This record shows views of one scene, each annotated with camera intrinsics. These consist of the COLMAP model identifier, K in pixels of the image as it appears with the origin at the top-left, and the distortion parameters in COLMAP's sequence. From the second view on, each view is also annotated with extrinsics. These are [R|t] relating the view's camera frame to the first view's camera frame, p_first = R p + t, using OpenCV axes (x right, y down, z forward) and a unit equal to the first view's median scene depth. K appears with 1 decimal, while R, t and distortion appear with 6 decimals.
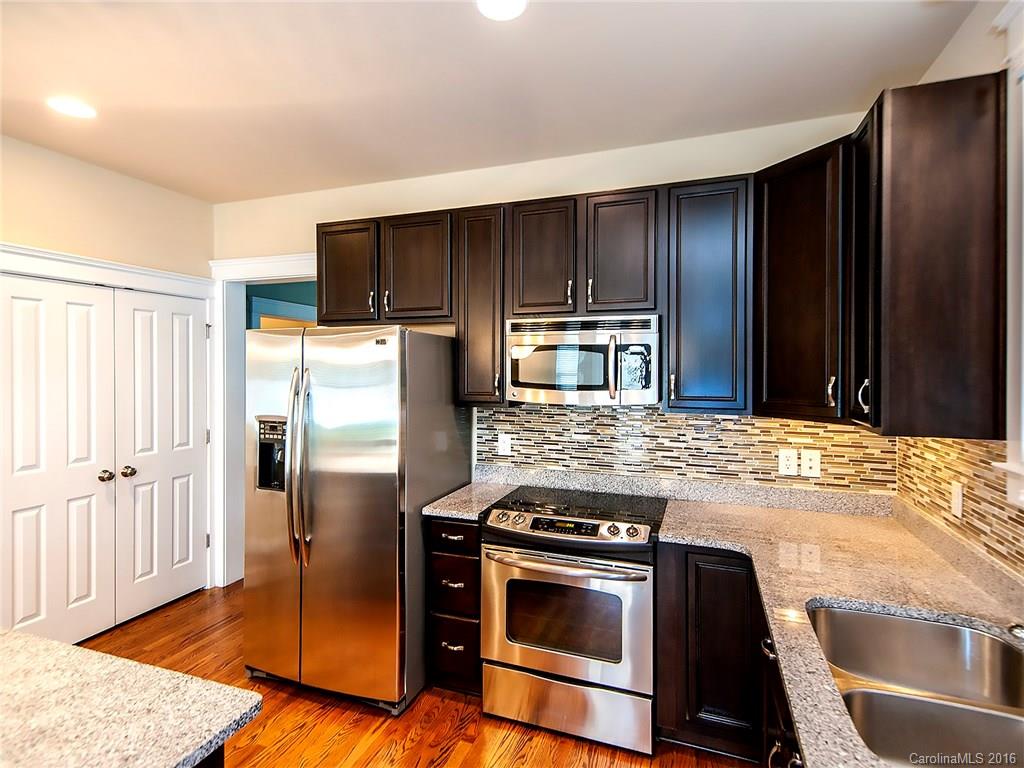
lens RADIAL K [[535.4, 0, 492.7], [0, 535.4, 370.1], [0, 0, 1]] dist [0.031871, -0.008339]
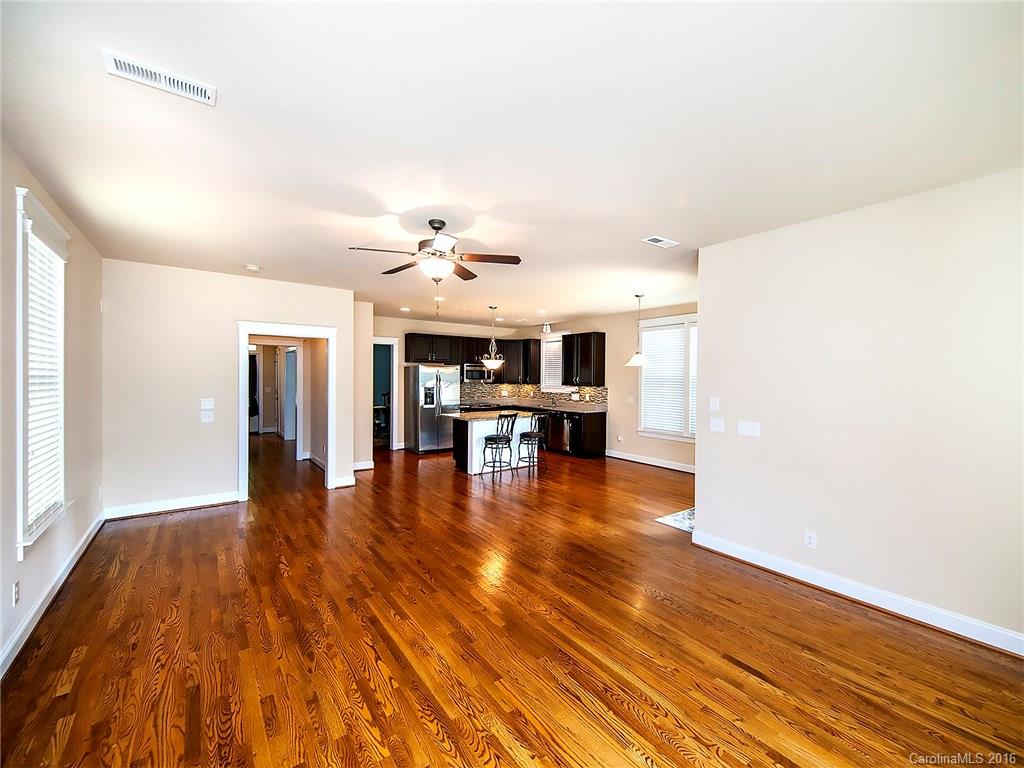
lens RADIAL K [[419.4, 0, 513.6], [0, 419.4, 374.6], [0, 0, 1]] dist [0.001471, -0.002960]
pose [[0.539669, 0.004551, 0.841865, -2.783280], [-0.003007, 0.999989, -0.003478, 0.004738], [-0.841872, -0.000654, 0.539677, -1.252626]]
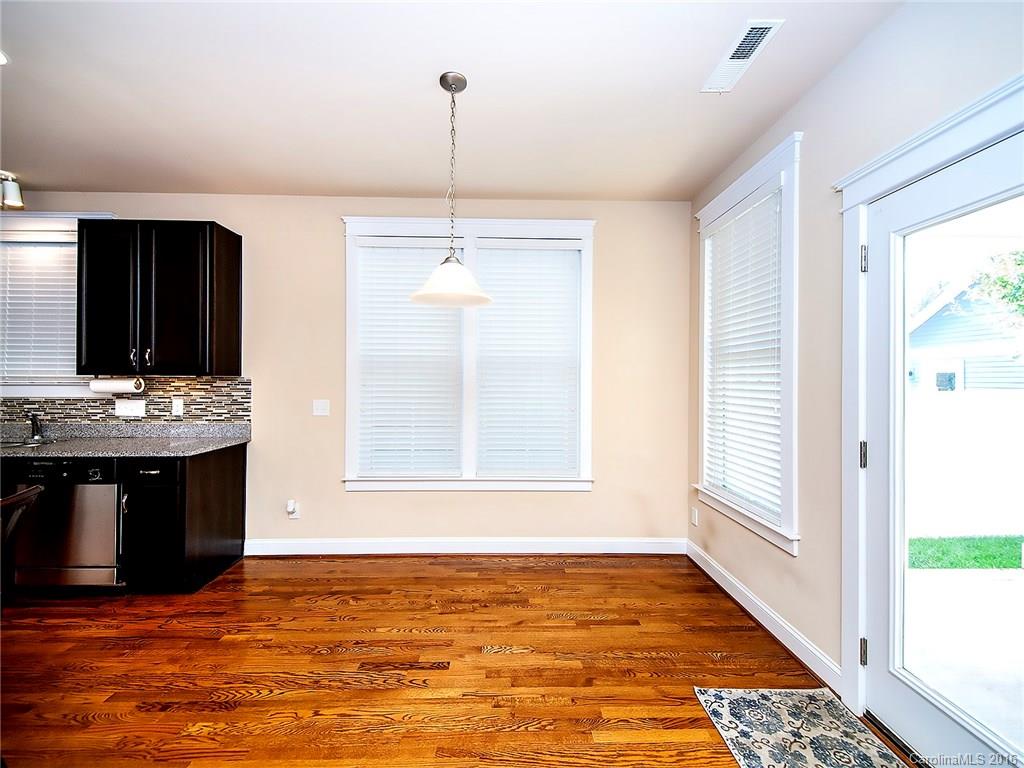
lens RADIAL K [[419.4, 0, 515.8], [0, 419.4, 380.2], [0, 0, 1]] dist [0.001471, -0.002960]
pose [[-0.382766, -0.007884, 0.923812, -1.147325], [-0.002133, 0.999968, 0.007650, 0.081629], [-0.923843, 0.000957, -0.382771, -0.381007]]
